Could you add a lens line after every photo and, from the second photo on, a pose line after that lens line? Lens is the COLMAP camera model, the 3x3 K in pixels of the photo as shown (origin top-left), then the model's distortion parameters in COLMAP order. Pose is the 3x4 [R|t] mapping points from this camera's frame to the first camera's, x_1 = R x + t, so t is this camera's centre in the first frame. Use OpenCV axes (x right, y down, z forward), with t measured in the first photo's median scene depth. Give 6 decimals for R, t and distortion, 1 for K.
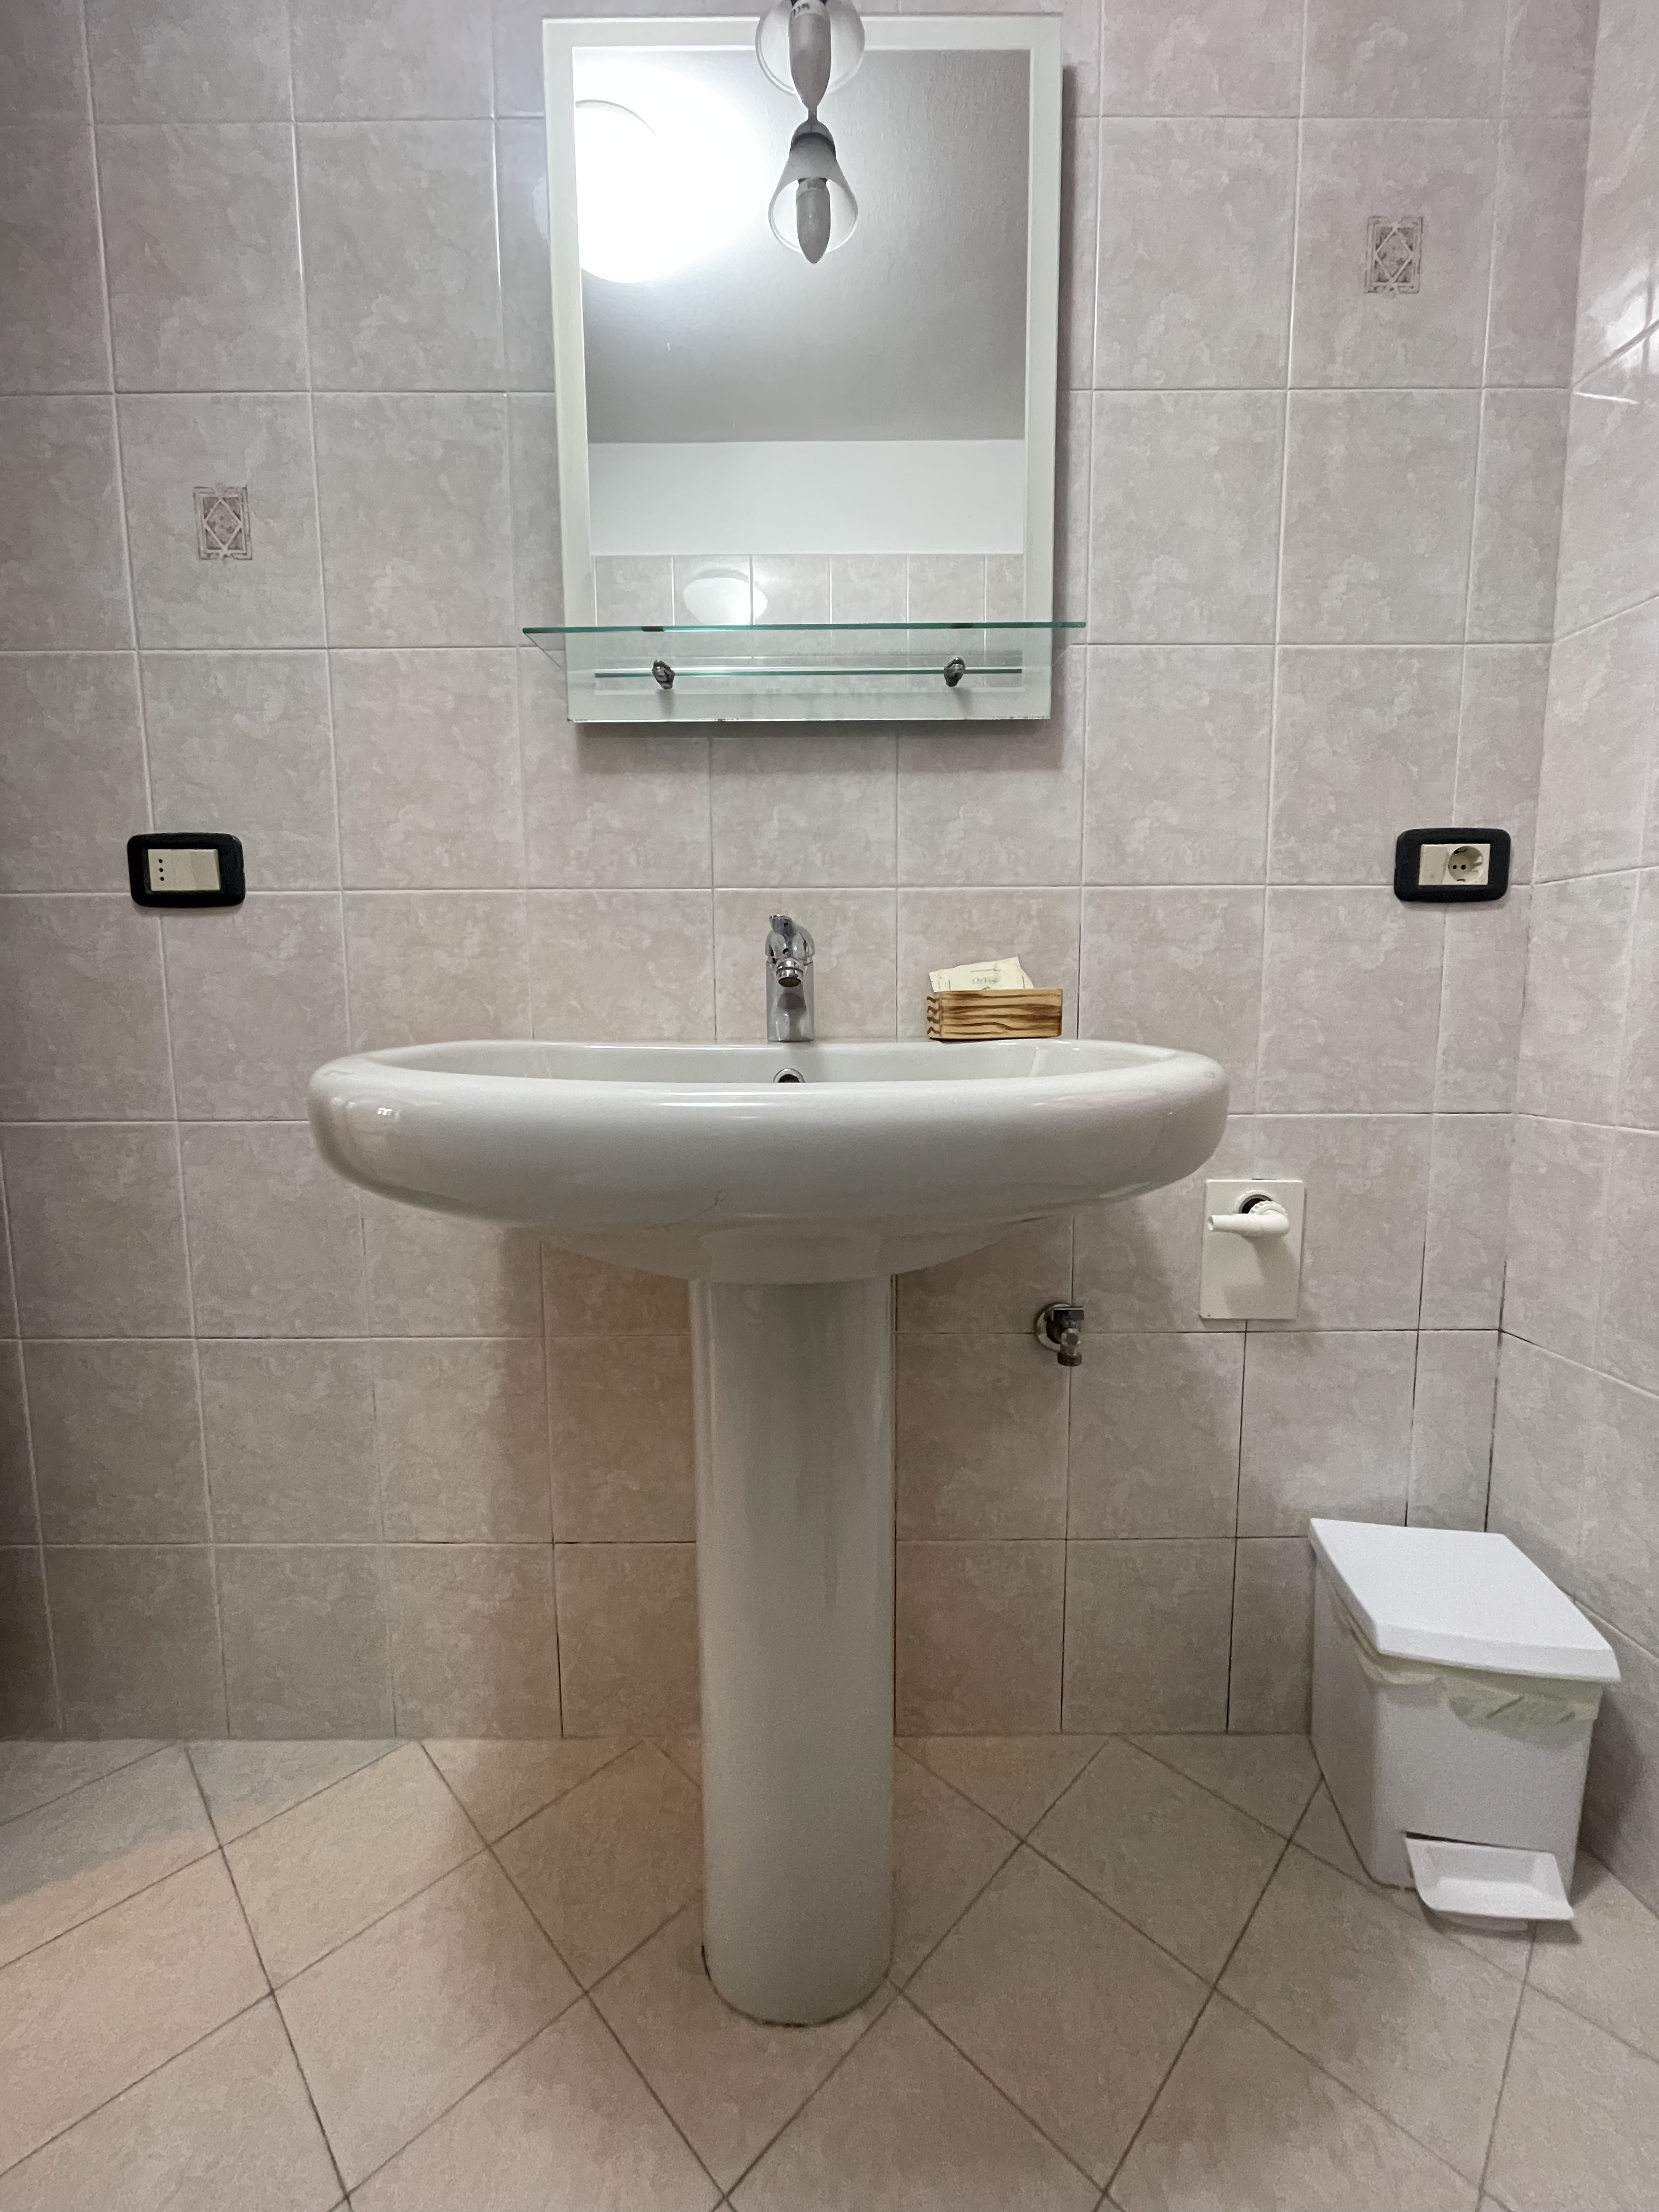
lens RADIAL K [[896.7, 0, 822.7], [0, 896.7, 1122.0], [0, 0, 1]] dist [-0.003776, 0.000291]
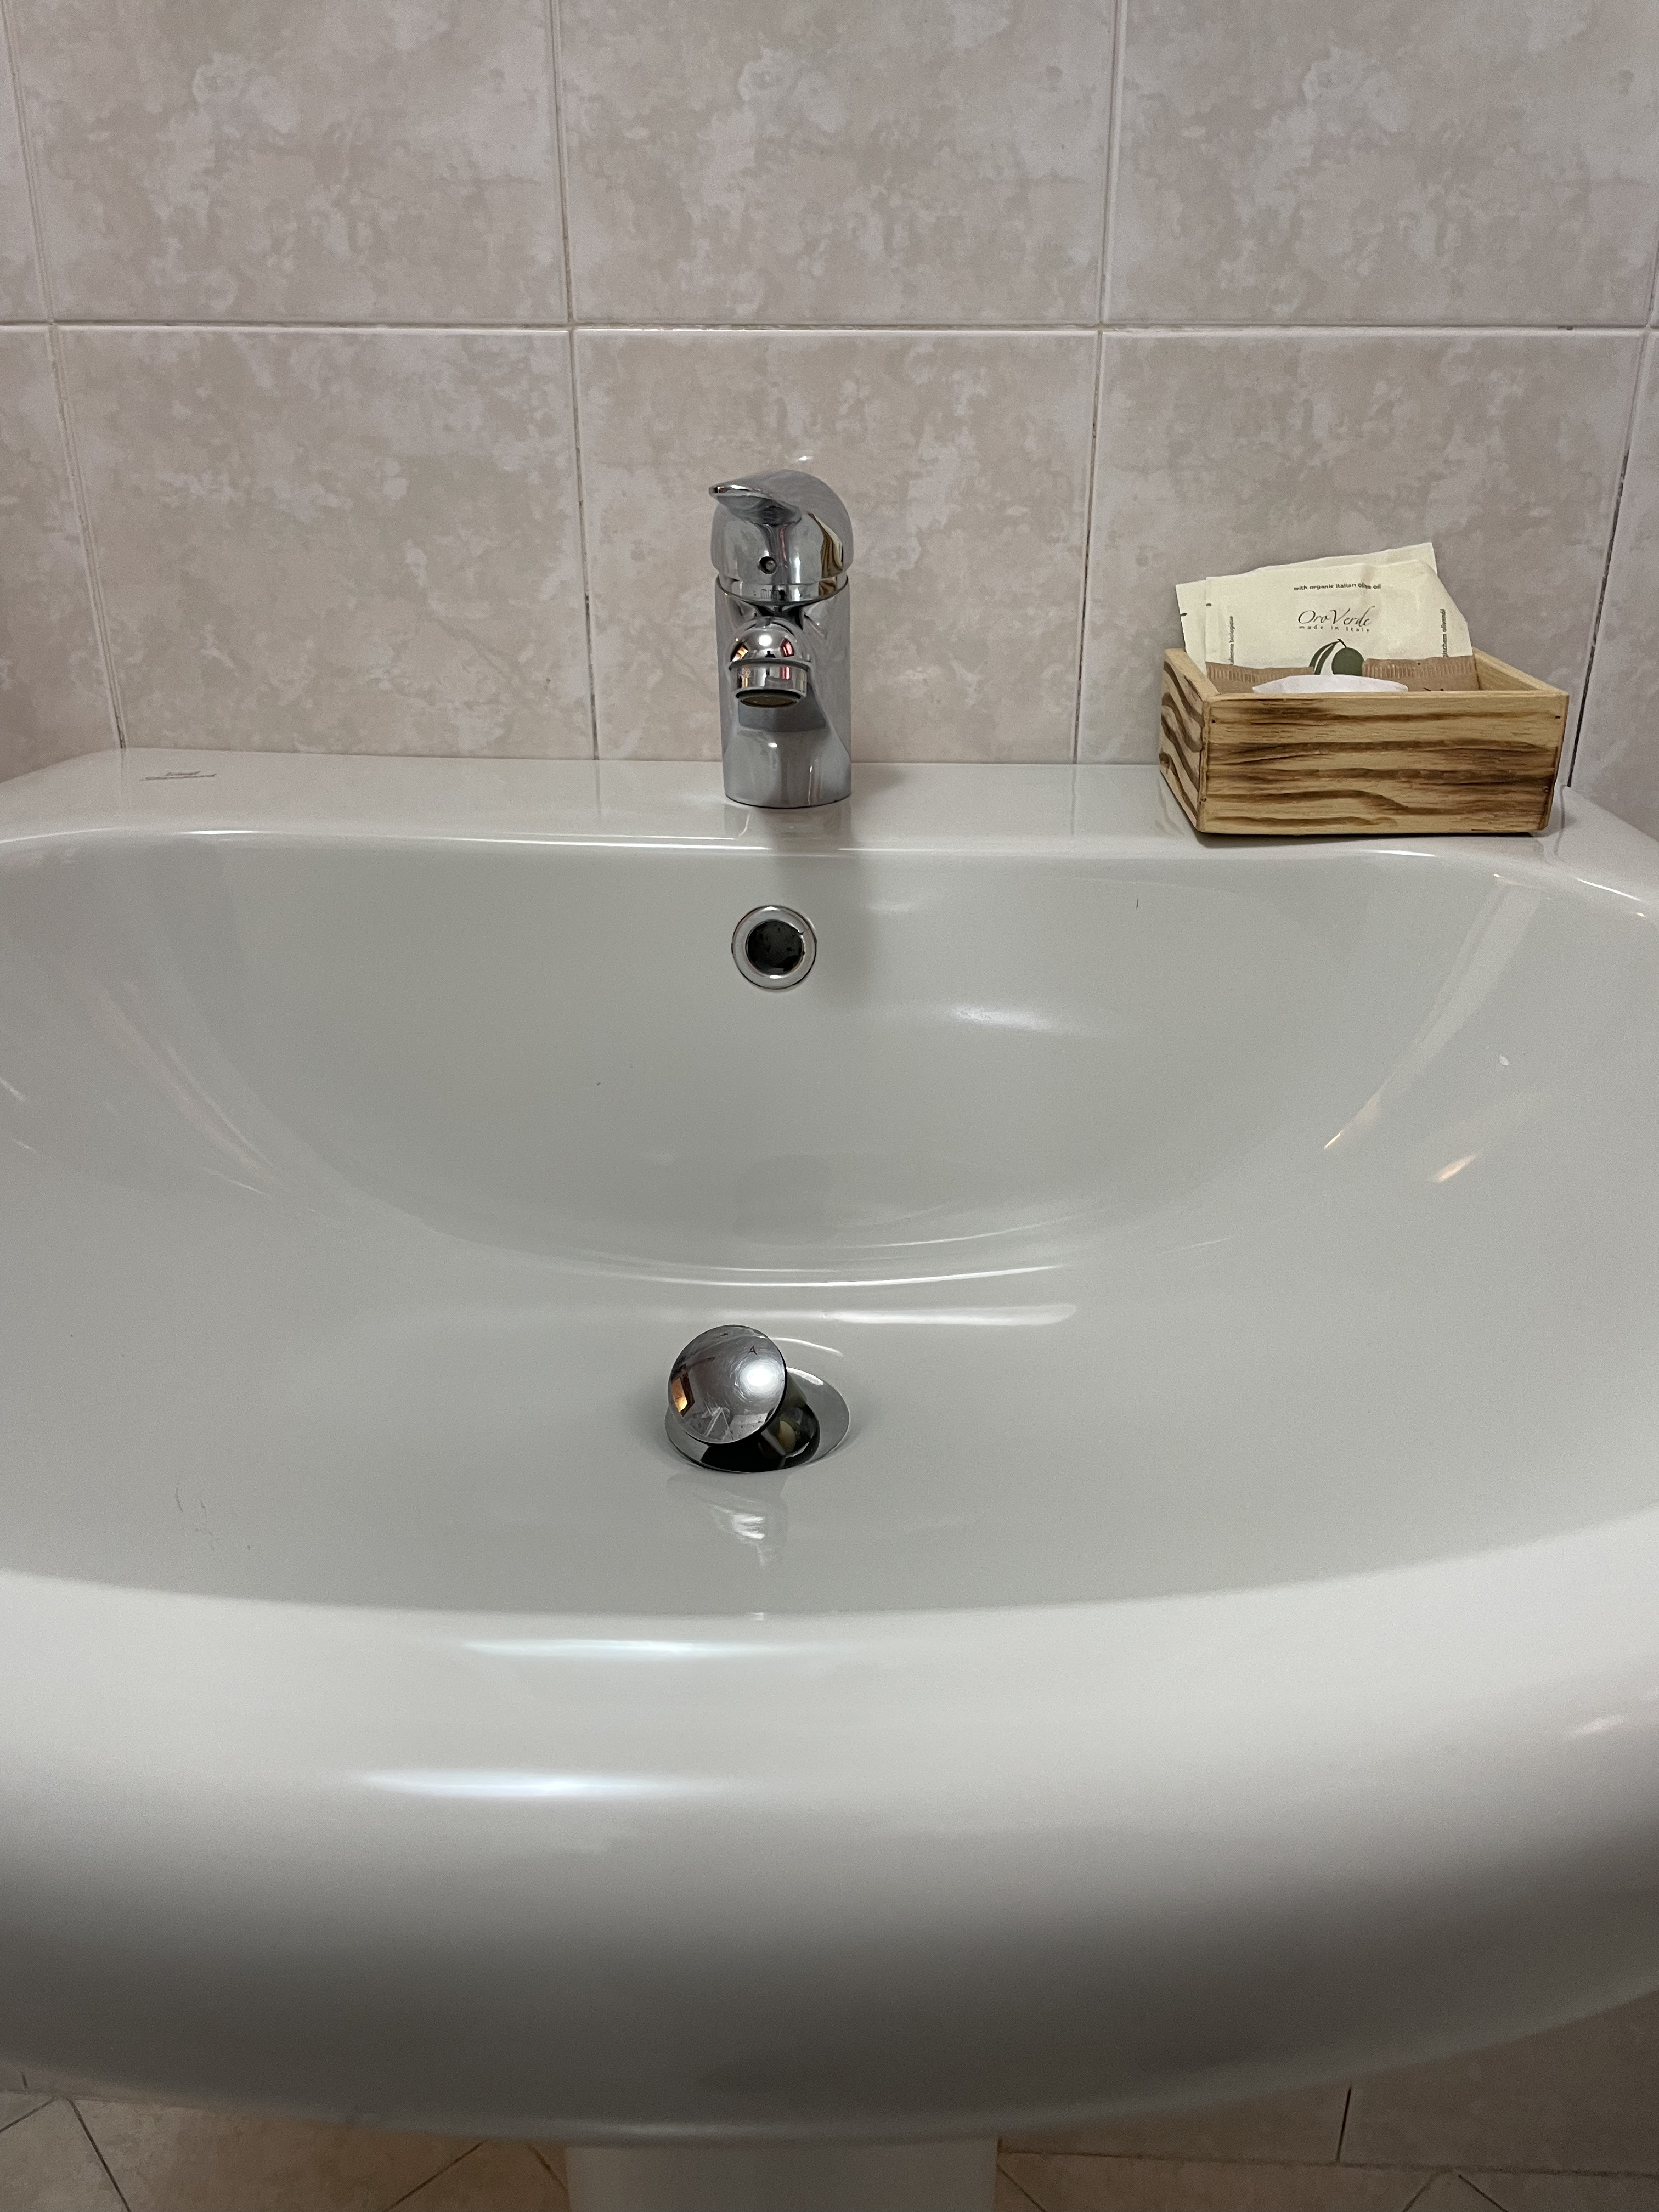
lens RADIAL K [[1694.9, 0, 835.2], [0, 1694.9, 1109.2], [0, 0, 1]] dist [0.030019, -0.030620]
pose [[0.998602, 0.027197, -0.045333, 0.018770], [-0.013008, 0.957562, 0.287934, -0.161049], [0.051240, -0.286942, 0.956577, 0.281409]]
